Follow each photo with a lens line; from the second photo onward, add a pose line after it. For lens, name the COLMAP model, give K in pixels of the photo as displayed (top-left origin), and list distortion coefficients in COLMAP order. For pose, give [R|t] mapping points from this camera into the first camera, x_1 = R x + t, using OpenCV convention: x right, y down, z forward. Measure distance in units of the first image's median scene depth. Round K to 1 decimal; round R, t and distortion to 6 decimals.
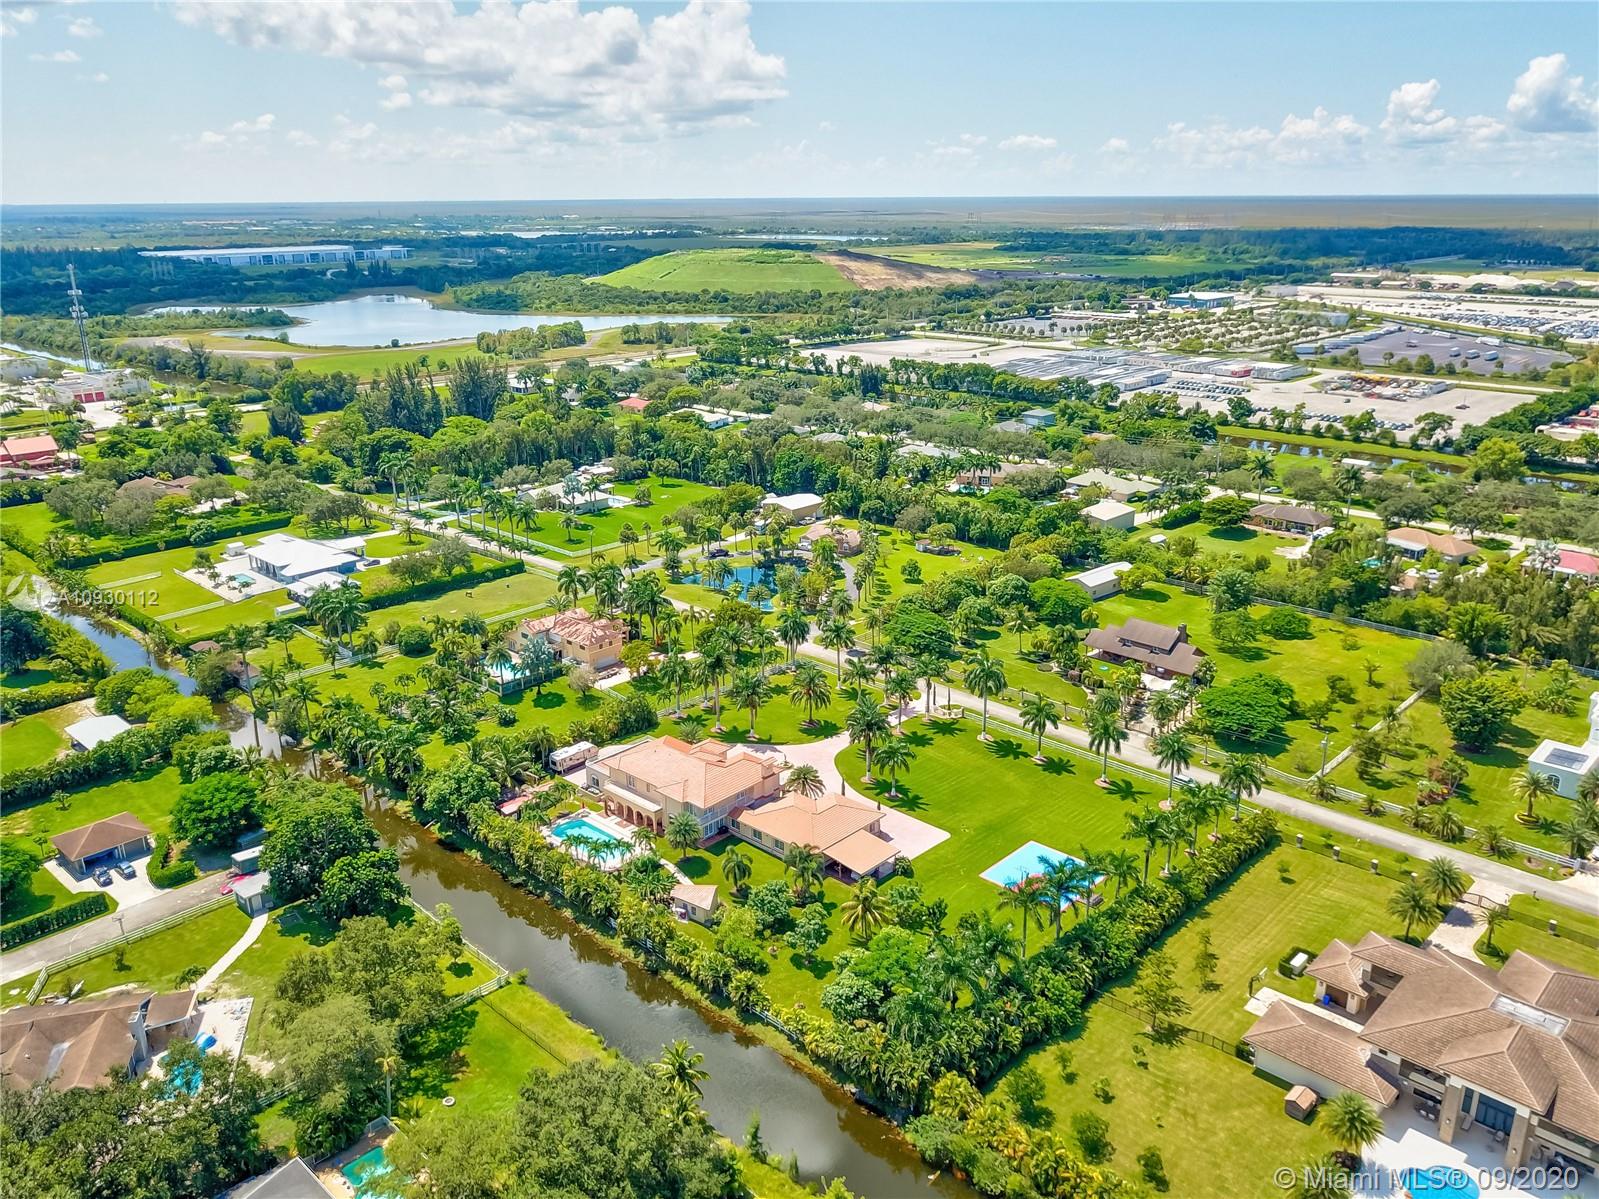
lens RADIAL K [[1261.2, 0, 802.1], [0, 1261.2, 594.0], [0, 0, 1]] dist [-0.015425, 0.003205]
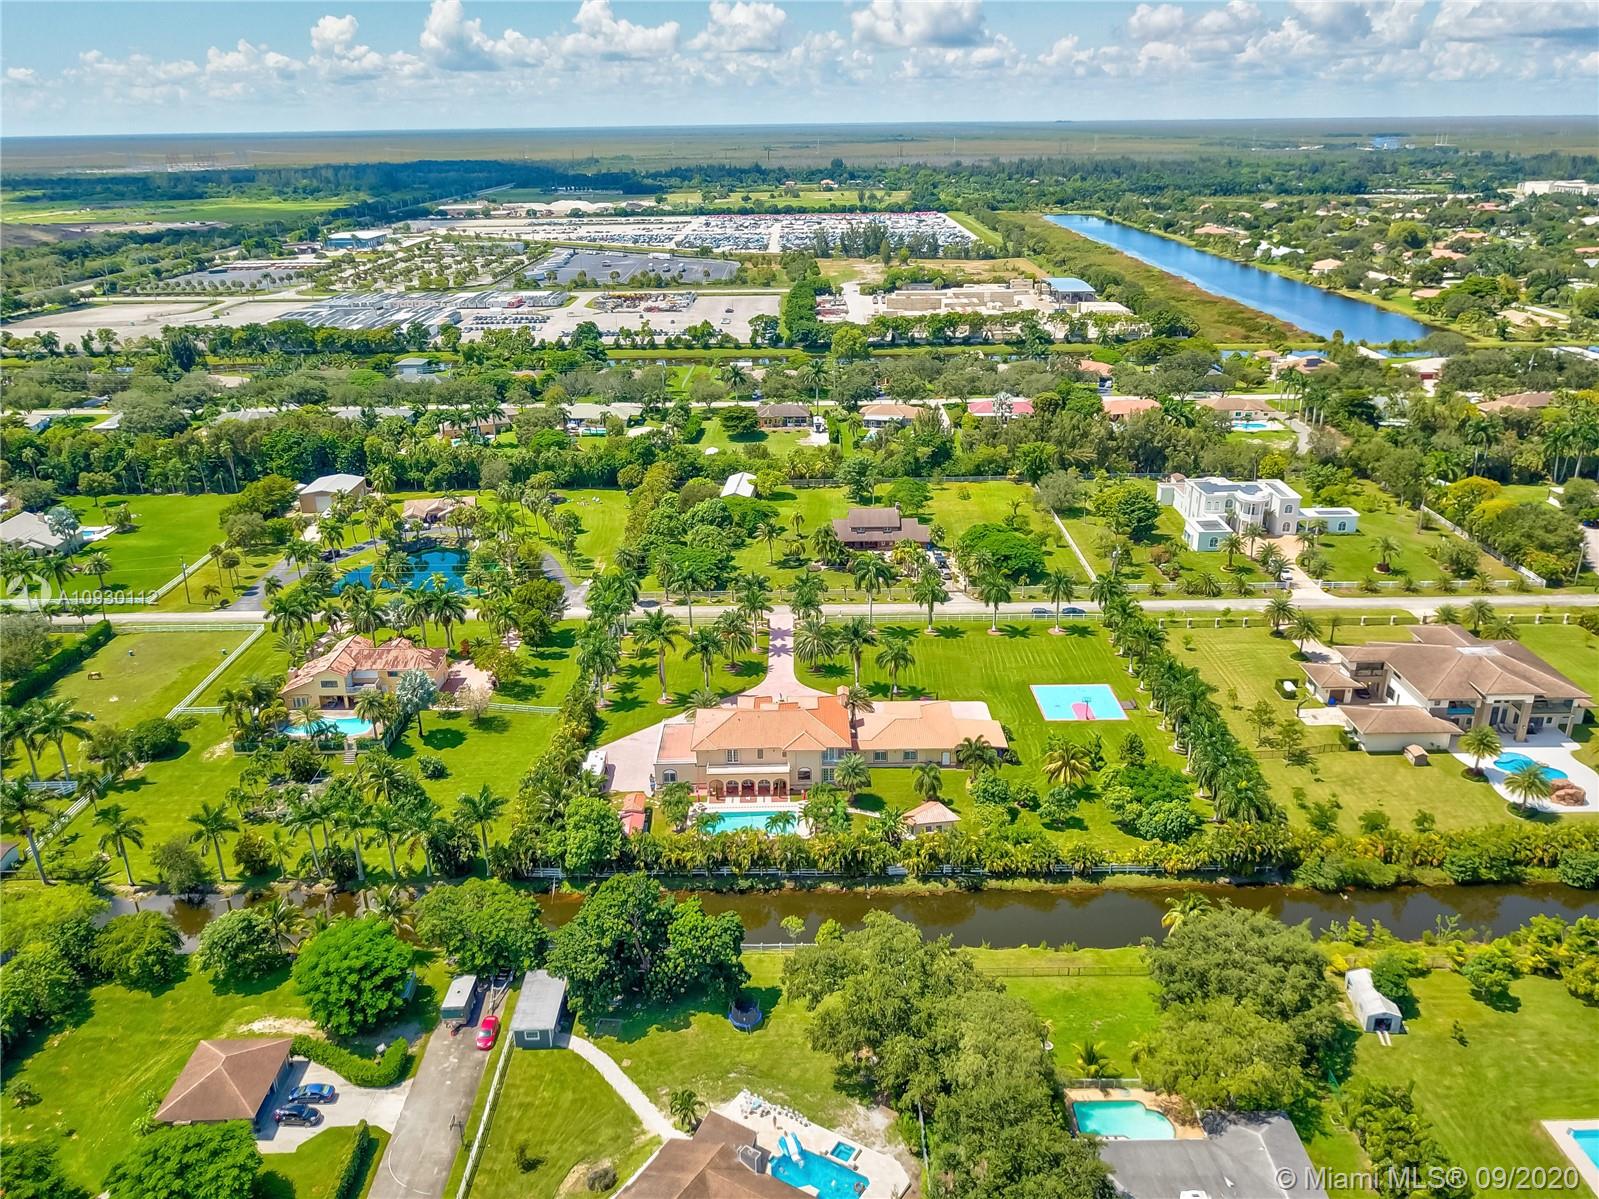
lens RADIAL K [[1261.2, 0, 807.6], [0, 1261.2, 603.8], [0, 0, 1]] dist [-0.015425, 0.003205]
pose [[0.710774, -0.252895, 0.656387, -0.224933], [0.218441, 0.966358, 0.135781, -0.025622], [-0.668643, 0.046872, 0.742105, 0.085163]]
